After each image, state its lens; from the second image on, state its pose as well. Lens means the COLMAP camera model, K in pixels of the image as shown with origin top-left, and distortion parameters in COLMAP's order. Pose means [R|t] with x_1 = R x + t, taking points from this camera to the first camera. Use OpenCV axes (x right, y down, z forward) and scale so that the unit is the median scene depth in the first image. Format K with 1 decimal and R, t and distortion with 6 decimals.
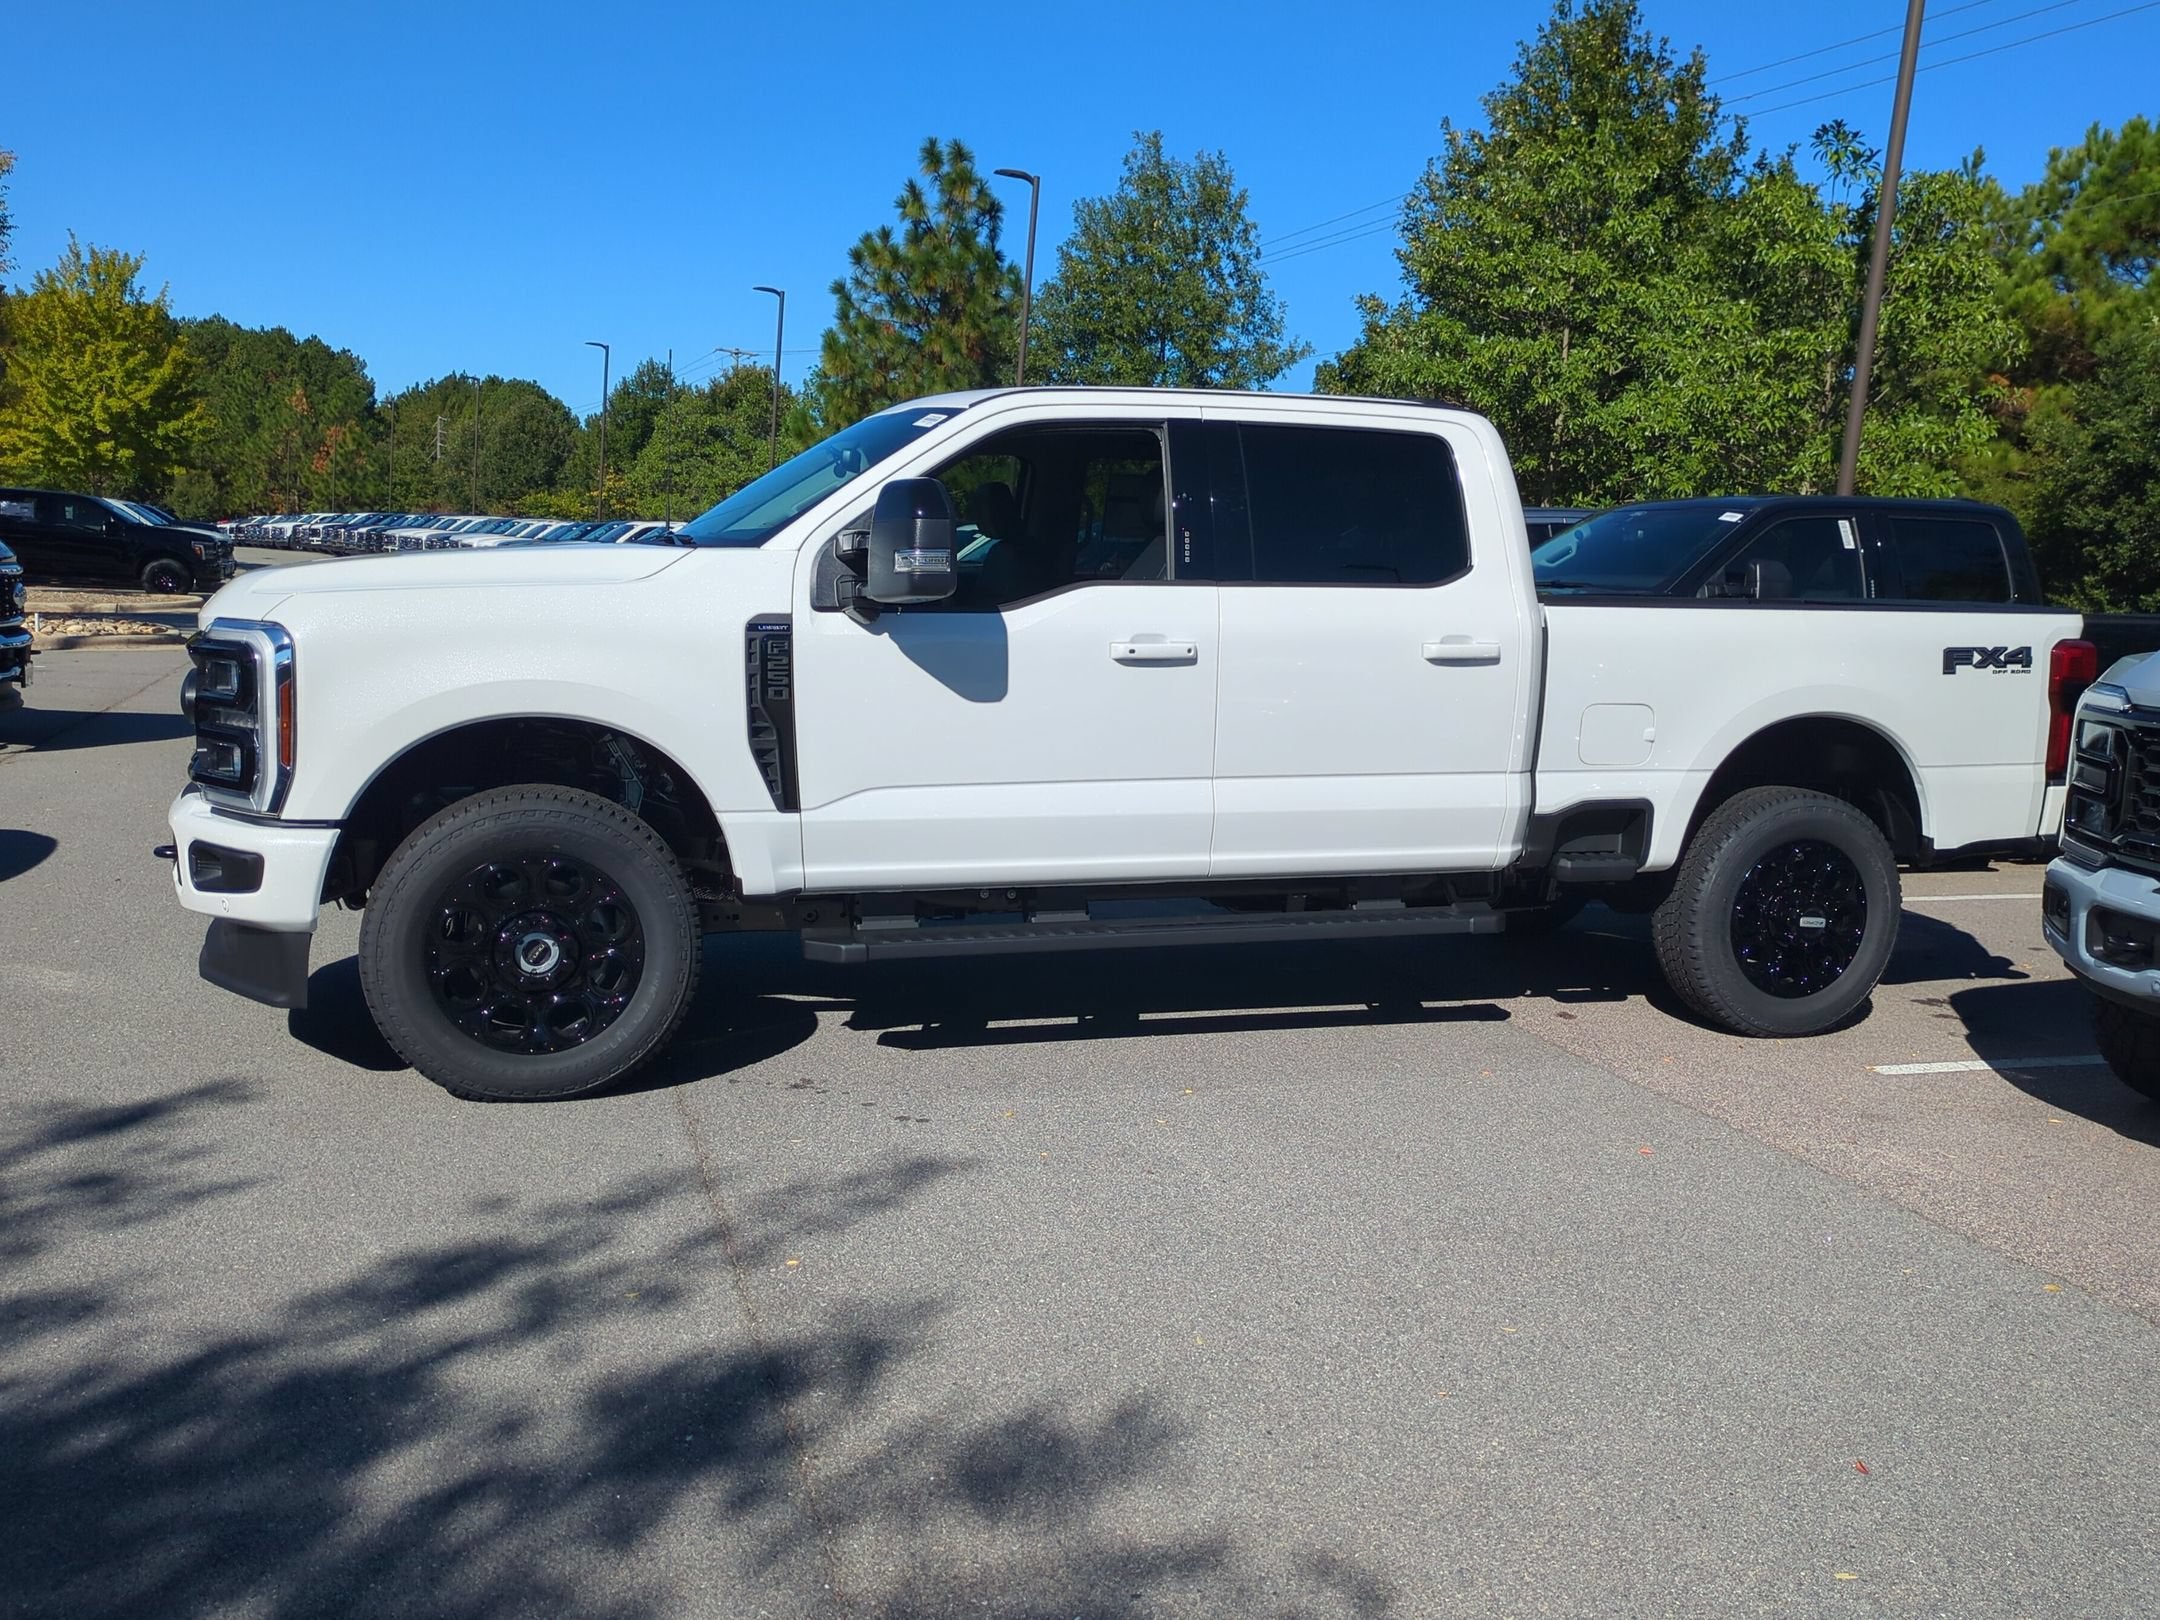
lens RADIAL K [[1865.9, 0, 1092.7], [0, 1865.9, 826.9], [0, 0, 1]] dist [0.051330, -0.046832]
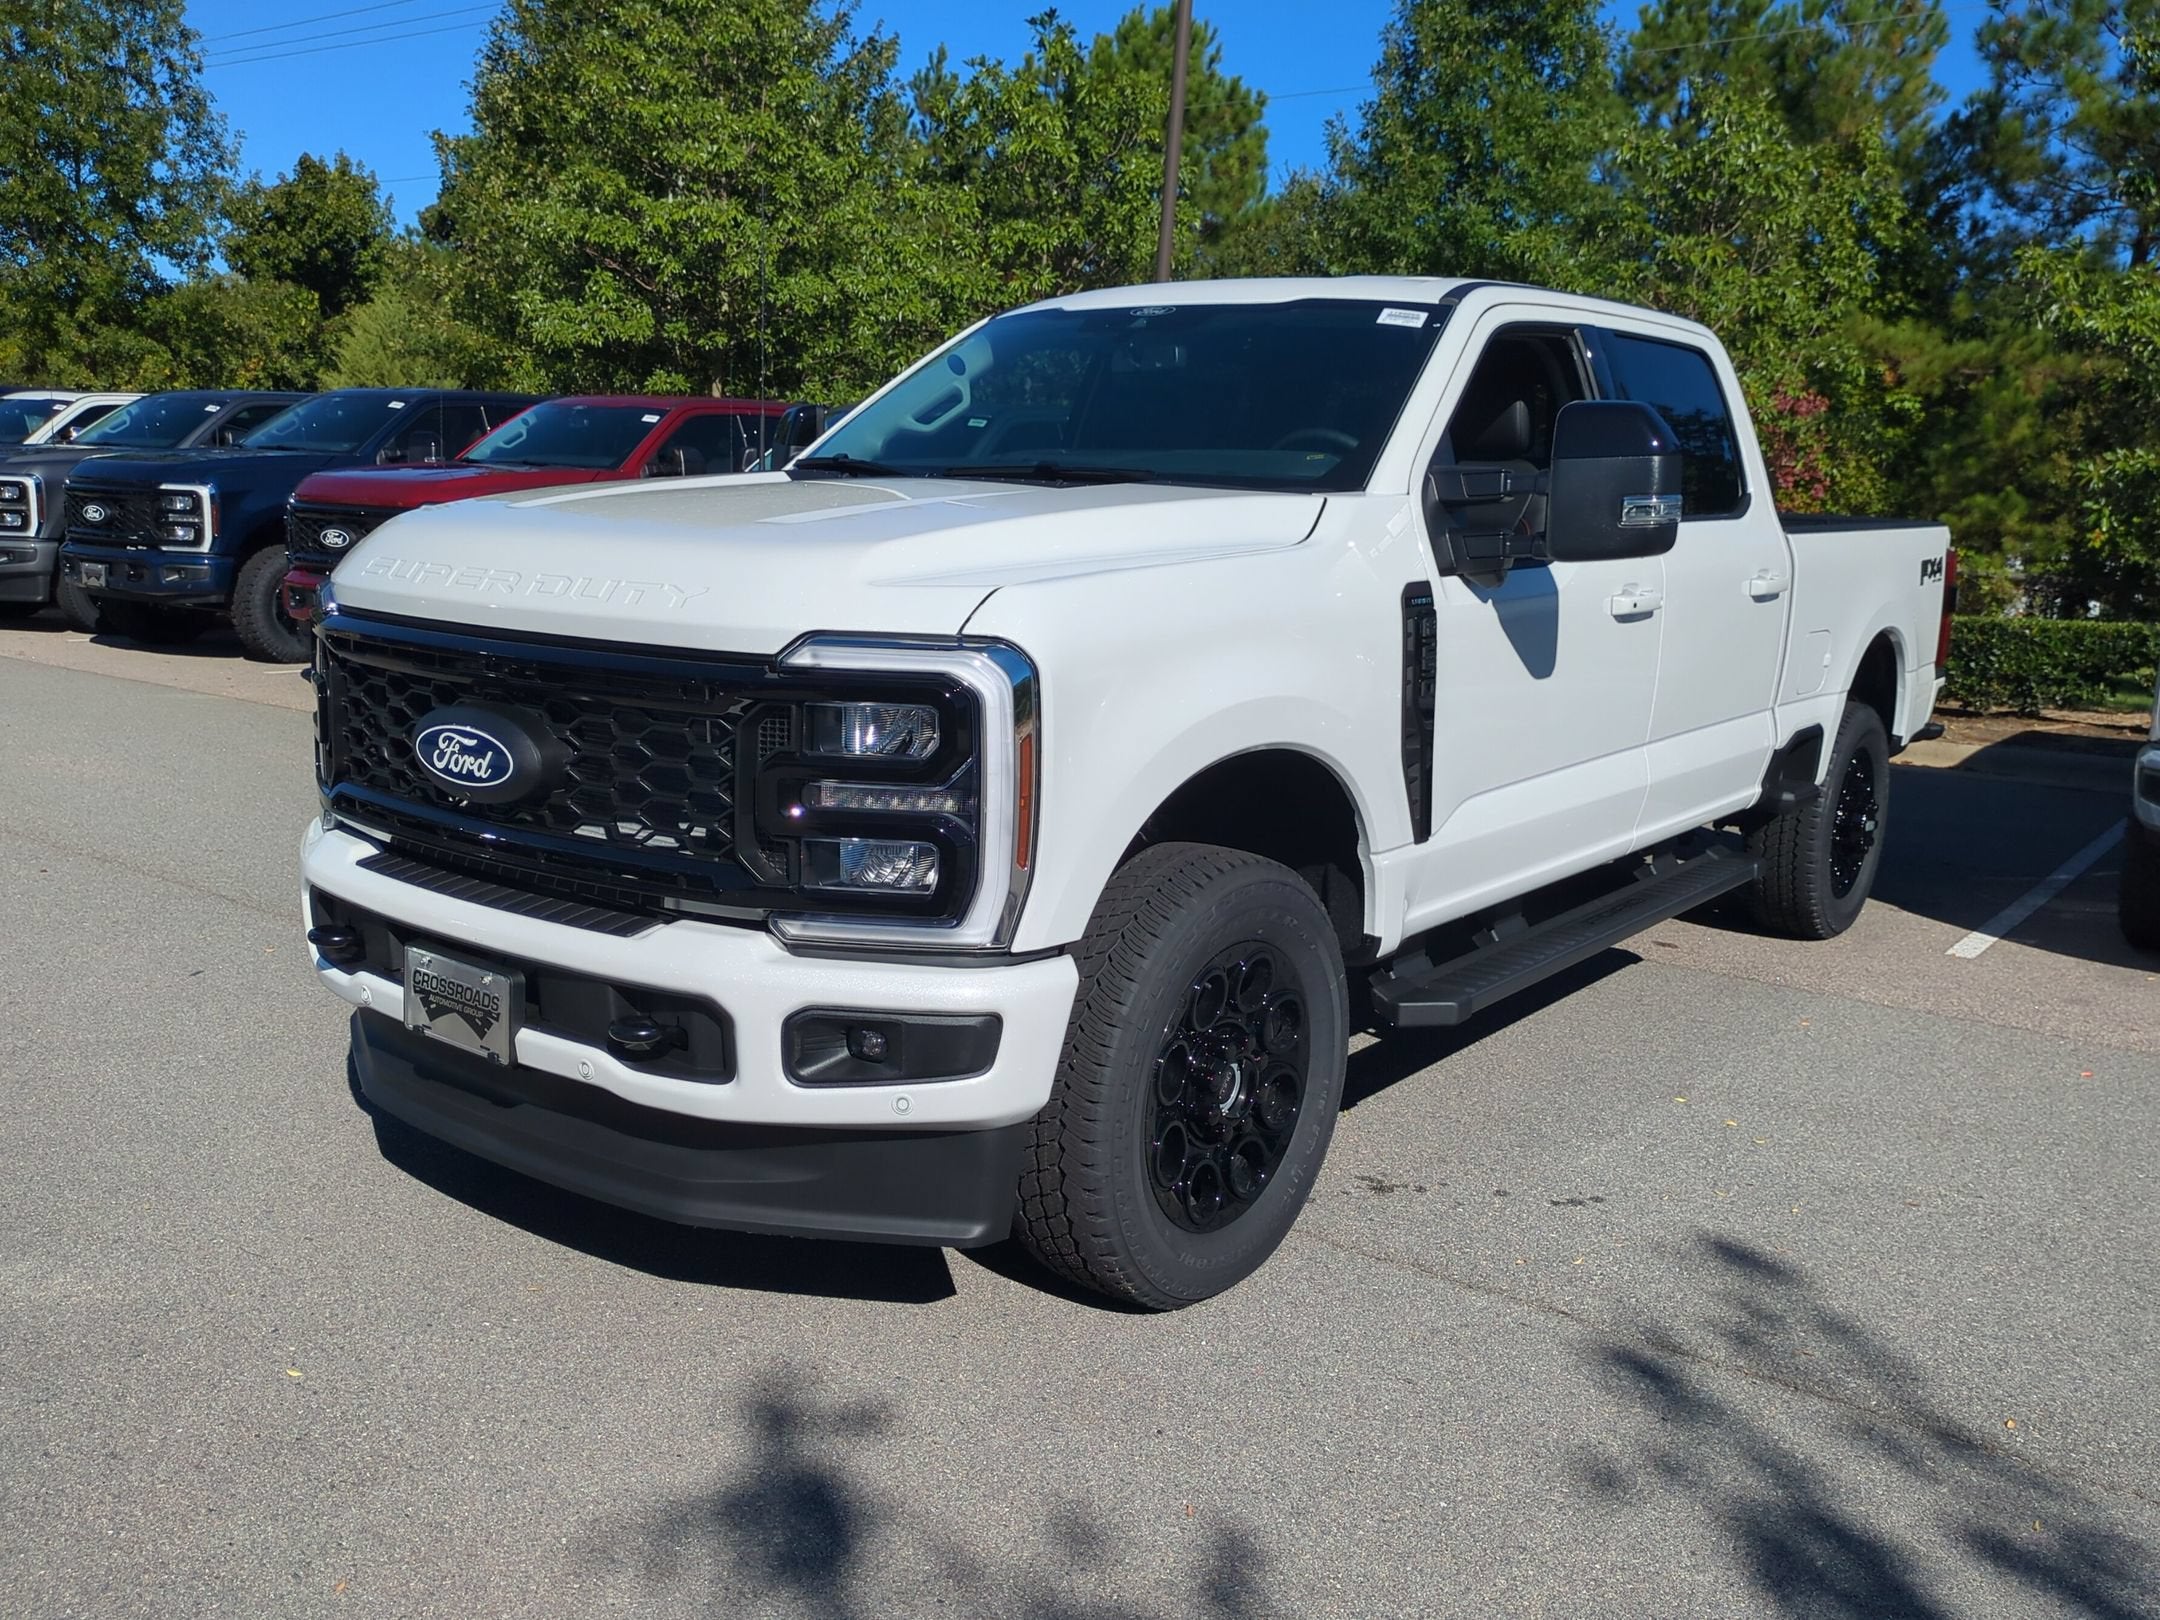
lens RADIAL K [[1865.9, 0, 1092.7], [0, 1865.9, 826.9], [0, 0, 1]] dist [0.051330, -0.046832]
pose [[0.819539, -0.110805, 0.562209, -0.689743], [0.072575, 0.993296, 0.089974, -0.090384], [-0.568409, -0.032934, 0.822086, 0.445800]]
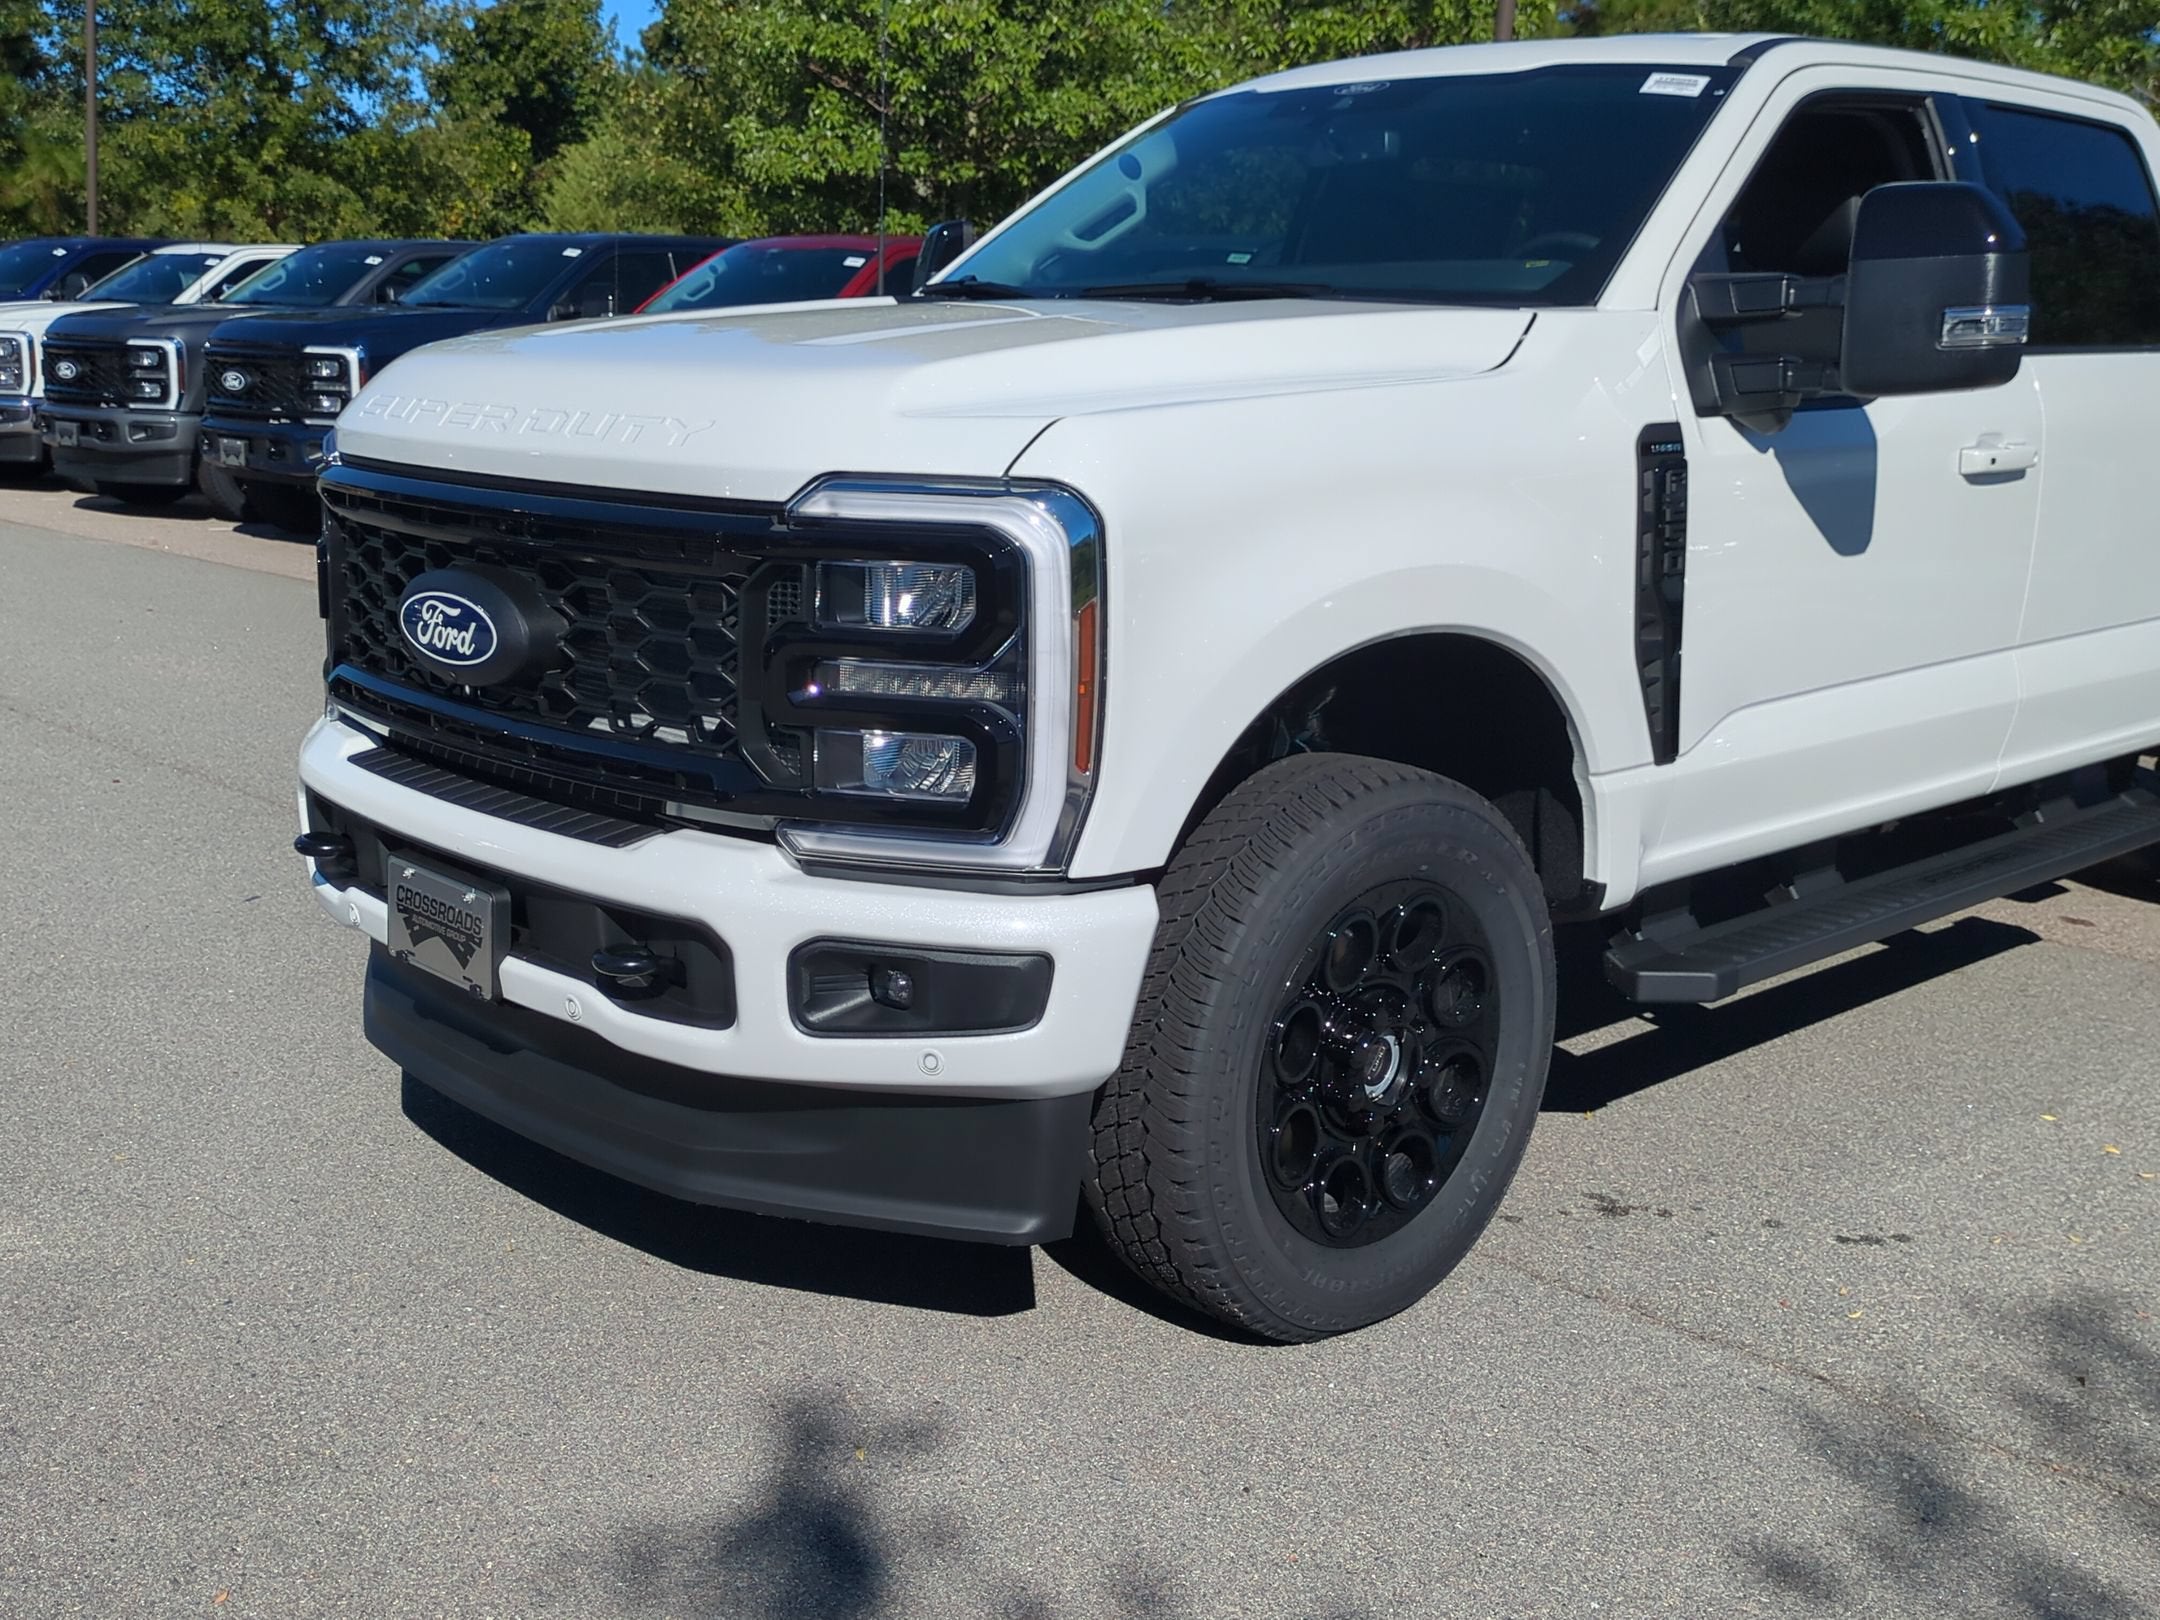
lens RADIAL K [[2293.8, 0, 1081.4], [0, 2293.8, 800.4], [0, 0, 1]] dist [0.055234, -0.048317]
pose [[0.897374, -0.098577, 0.430118, -0.630375], [0.065271, 0.993659, 0.091553, -0.072740], [-0.436416, -0.054083, 0.898118, 0.425425]]
